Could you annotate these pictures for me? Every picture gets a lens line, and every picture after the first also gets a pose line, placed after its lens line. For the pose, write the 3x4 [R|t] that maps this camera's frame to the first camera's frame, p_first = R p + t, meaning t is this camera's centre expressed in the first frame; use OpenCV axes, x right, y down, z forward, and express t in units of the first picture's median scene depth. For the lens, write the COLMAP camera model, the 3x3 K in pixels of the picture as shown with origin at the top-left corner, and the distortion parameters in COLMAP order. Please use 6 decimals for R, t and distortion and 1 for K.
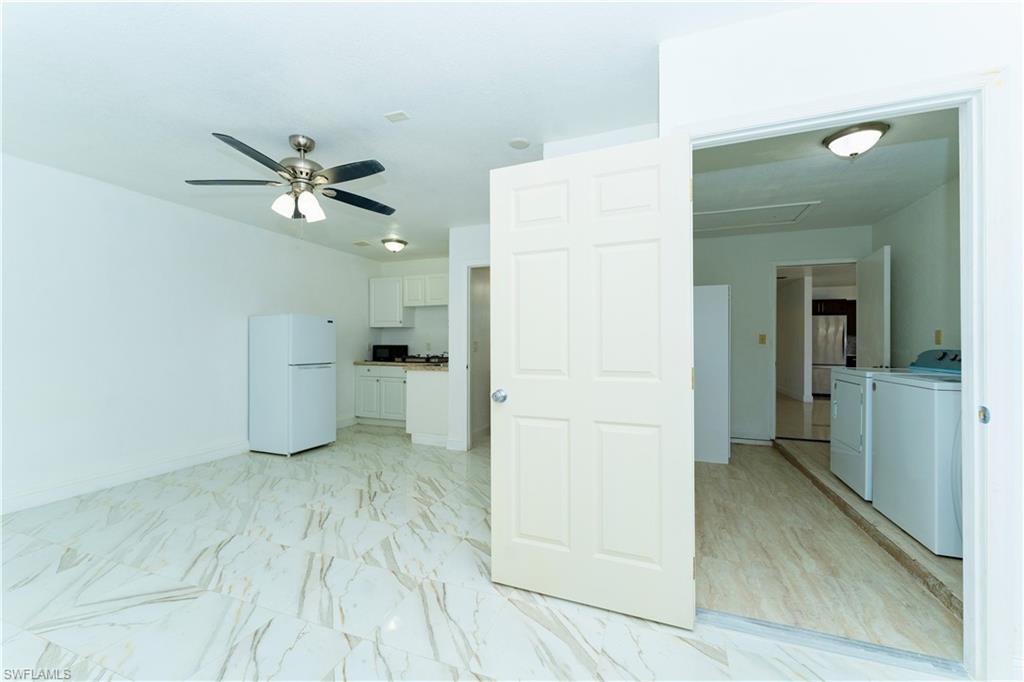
lens RADIAL K [[407.3, 0, 512.7], [0, 407.3, 341.5], [0, 0, 1]] dist [-0.001253, -0.000235]
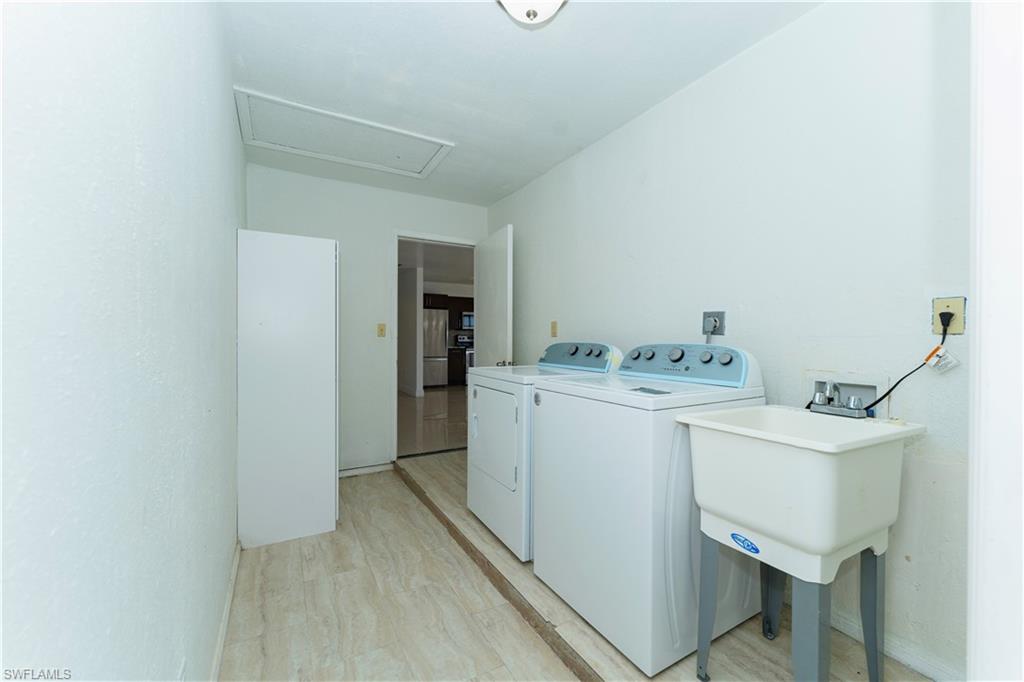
lens RADIAL K [[407.3, 0, 512.7], [0, 407.3, 341.5], [0, 0, 1]] dist [-0.001253, -0.000235]
pose [[0.638293, -0.008787, 0.769744, 0.250578], [-0.004641, 0.999873, 0.015263, 0.003388], [-0.769780, -0.013315, 0.638171, 0.441596]]
